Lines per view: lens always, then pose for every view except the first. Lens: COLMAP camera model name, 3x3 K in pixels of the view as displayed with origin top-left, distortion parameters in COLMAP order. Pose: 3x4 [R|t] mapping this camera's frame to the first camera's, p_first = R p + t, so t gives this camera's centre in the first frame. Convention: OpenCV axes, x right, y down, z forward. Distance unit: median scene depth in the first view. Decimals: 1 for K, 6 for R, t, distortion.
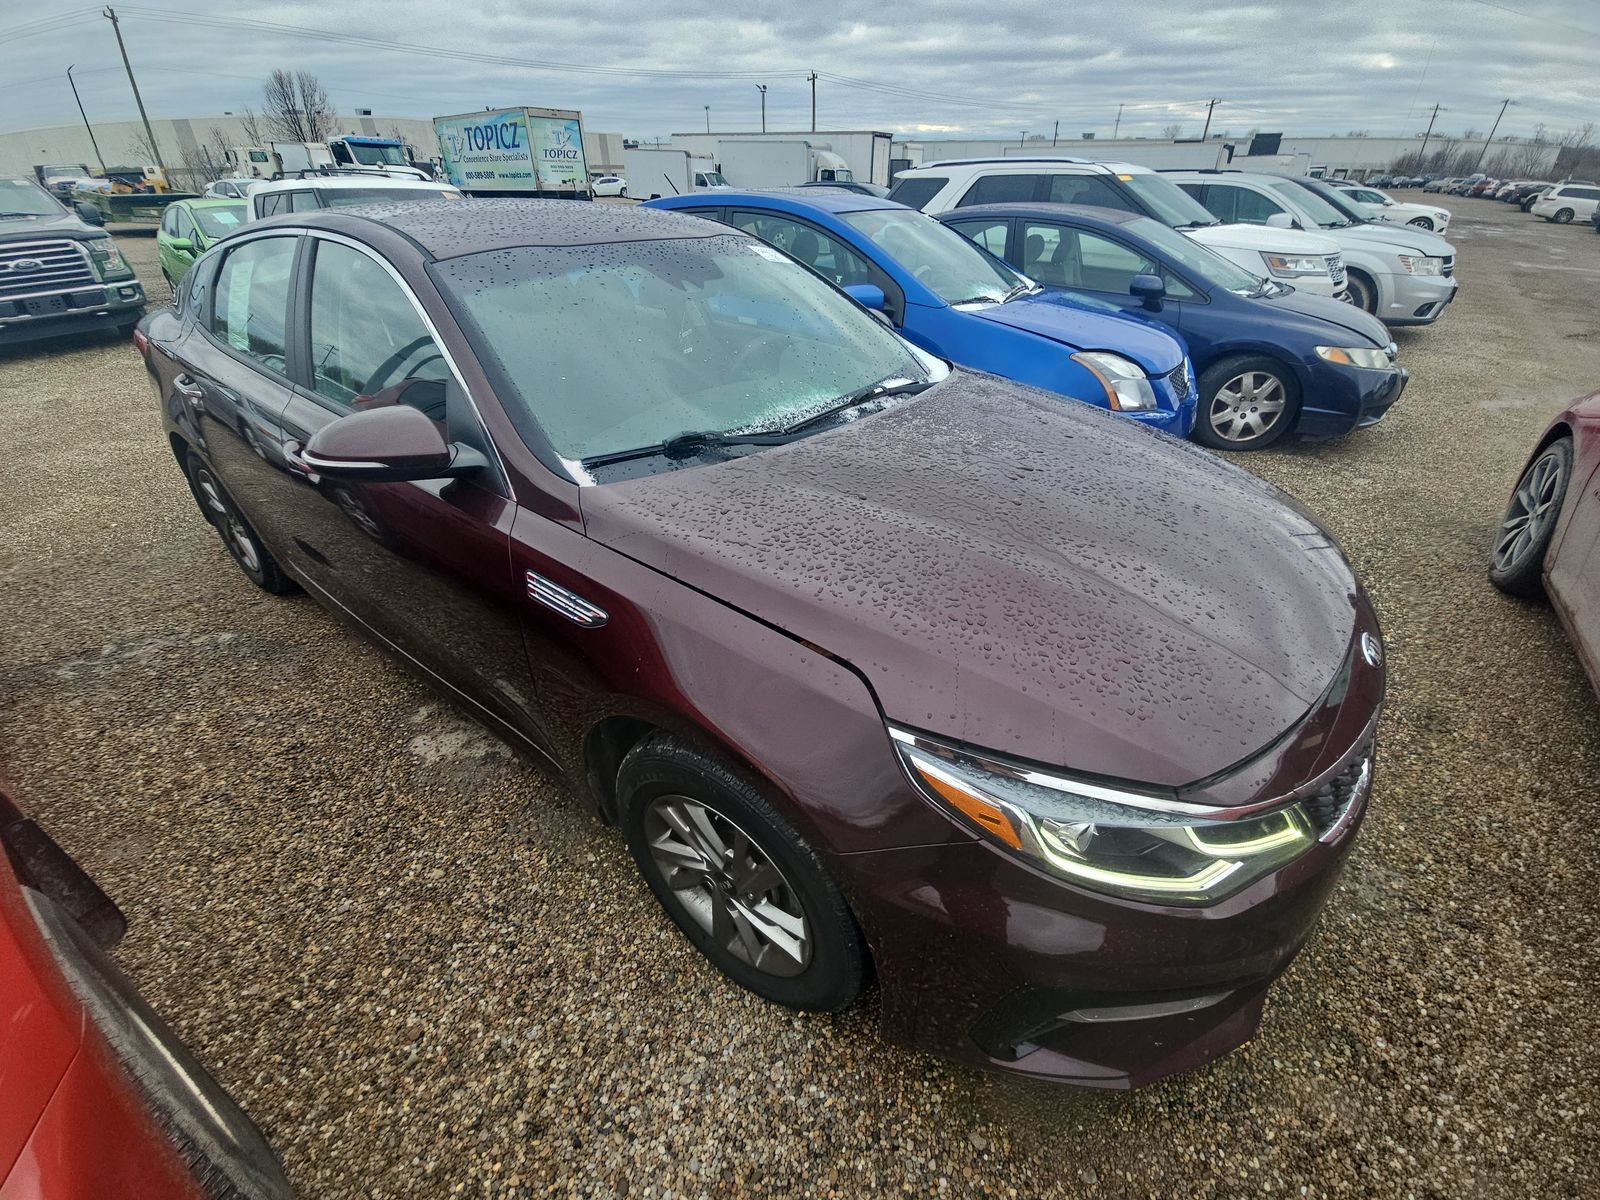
lens RADIAL K [[661.2, 0, 799.8], [0, 661.2, 612.2], [0, 0, 1]] dist [0.028862, -0.020980]
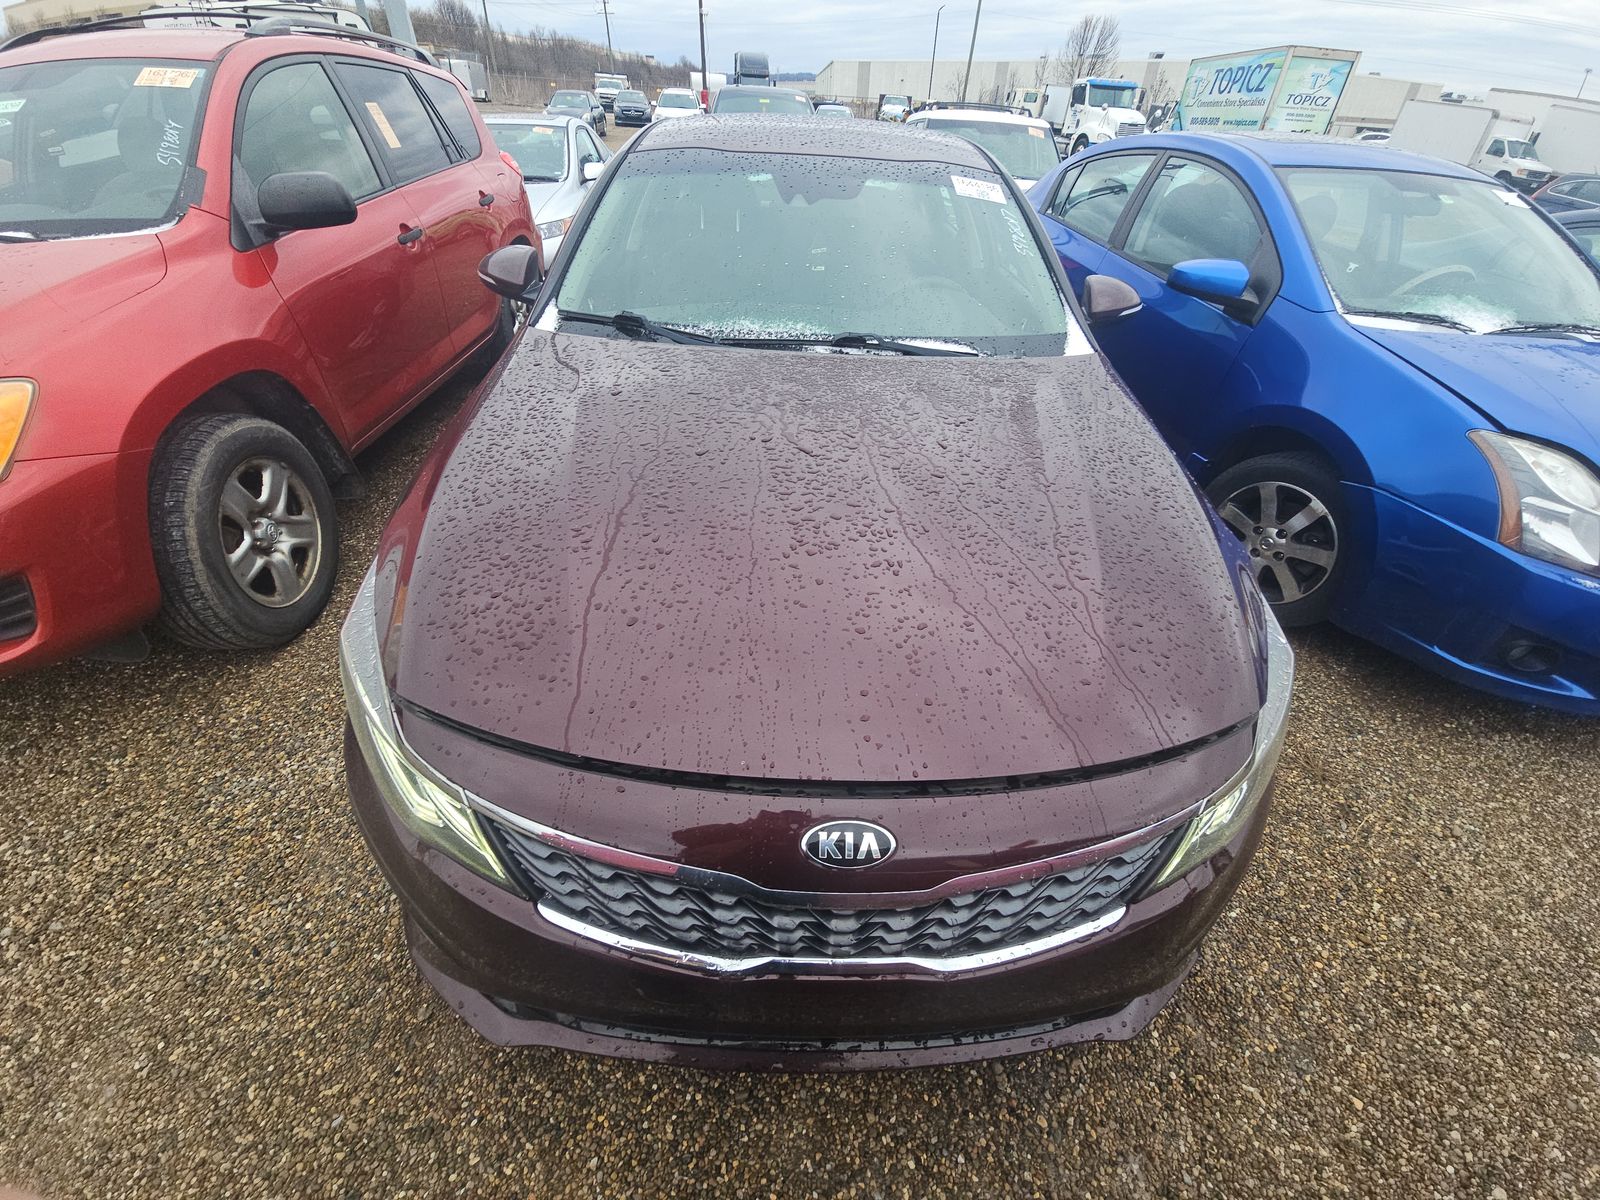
lens RADIAL K [[624.3, 0, 779.2], [0, 624.3, 608.2], [0, 0, 1]] dist [0.025830, -0.018148]
pose [[0.618242, 0.496585, -0.609246, 0.890986], [-0.446910, 0.859734, 0.247244, -0.213903], [0.646567, 0.119421, 0.753452, 0.409246]]
